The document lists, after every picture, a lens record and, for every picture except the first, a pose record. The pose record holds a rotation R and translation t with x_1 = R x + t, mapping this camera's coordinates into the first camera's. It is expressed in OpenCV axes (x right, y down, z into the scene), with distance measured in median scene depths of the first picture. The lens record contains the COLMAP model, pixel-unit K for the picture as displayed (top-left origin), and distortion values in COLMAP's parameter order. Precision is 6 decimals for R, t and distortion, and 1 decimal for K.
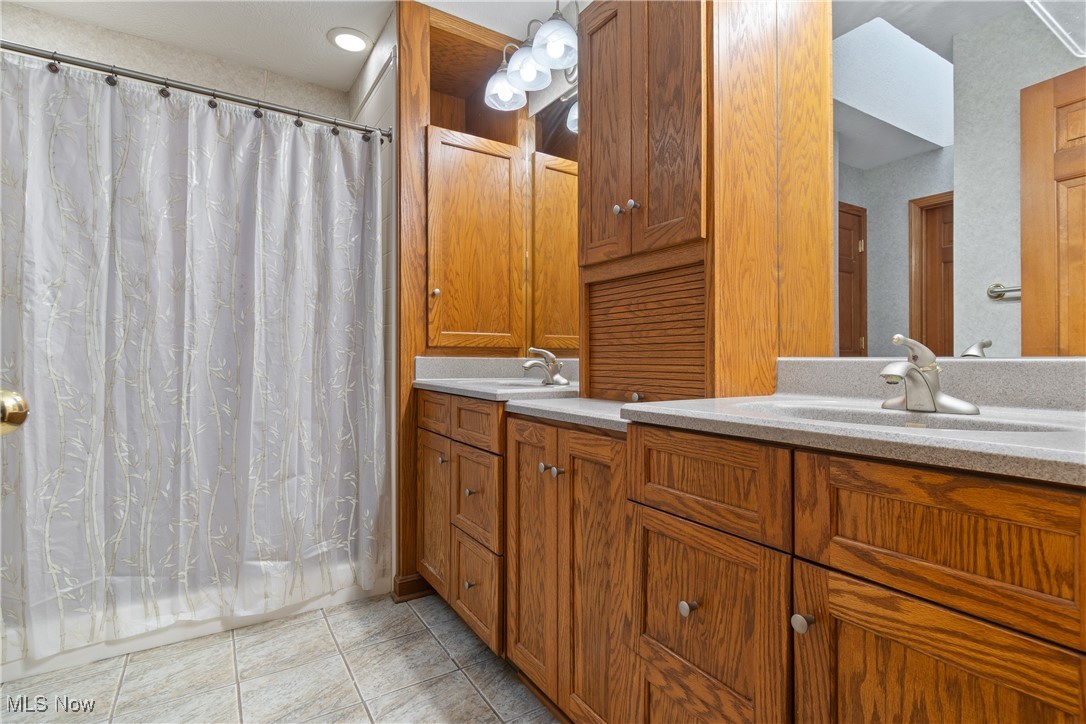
lens RADIAL K [[521.4, 0, 540.6], [0, 521.4, 358.6], [0, 0, 1]] dist [0.001862, -0.003496]
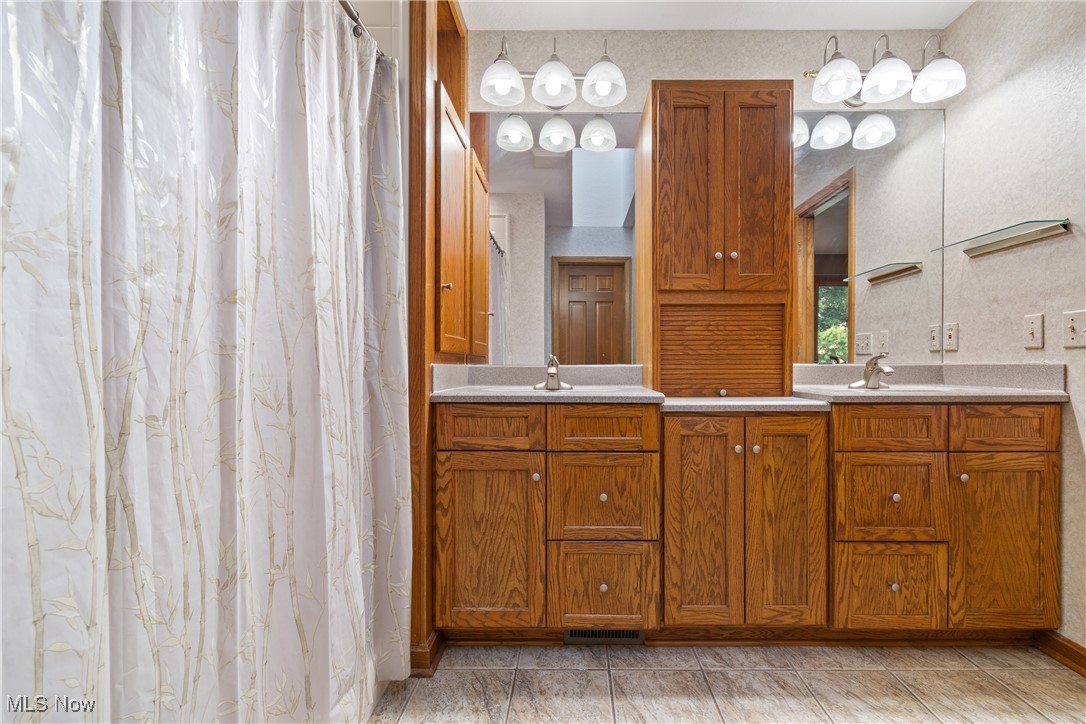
lens RADIAL K [[494.8, 0, 546.1], [0, 494.8, 369.1], [0, 0, 1]] dist [0.000161, 0.001190]
pose [[0.559109, -0.011067, 0.829020, -1.190414], [0.004090, 0.999936, 0.010591, -0.004930], [-0.829084, -0.002531, 0.559118, 0.655878]]
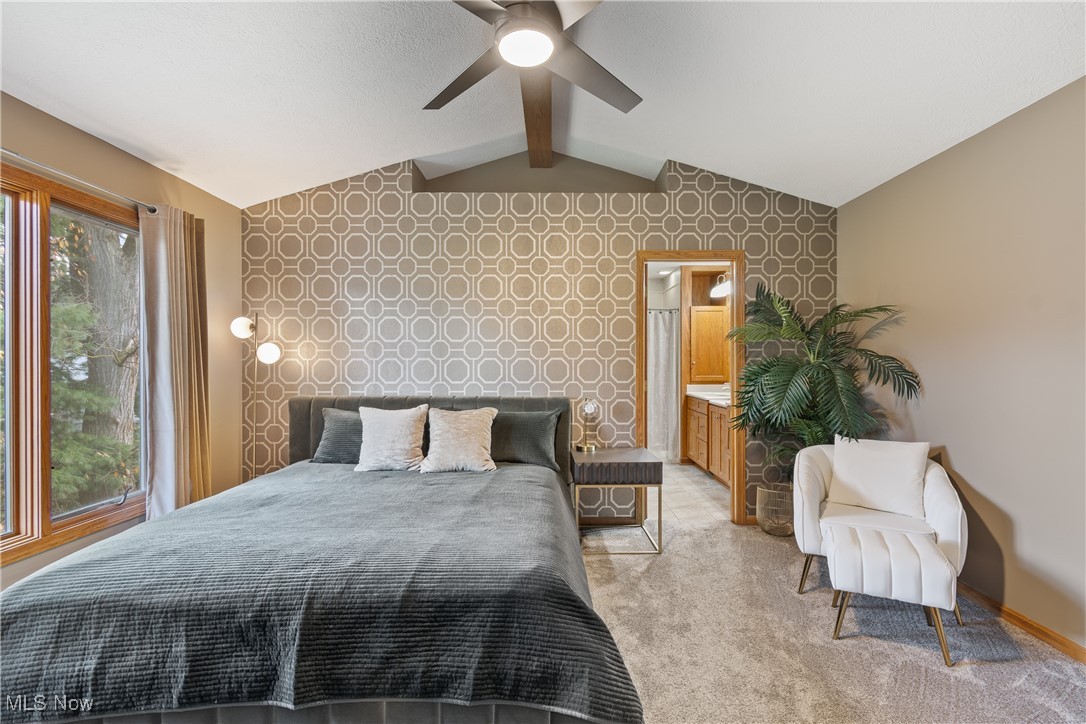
lens RADIAL K [[494.8, 0, 542.2], [0, 494.8, 364.7], [0, 0, 1]] dist [0.000161, 0.001190]
pose [[0.842570, -0.000584, -0.538586, 0.872391], [0.002634, 0.999992, 0.003036, -0.191579], [0.538580, -0.003976, 0.842565, -2.711136]]
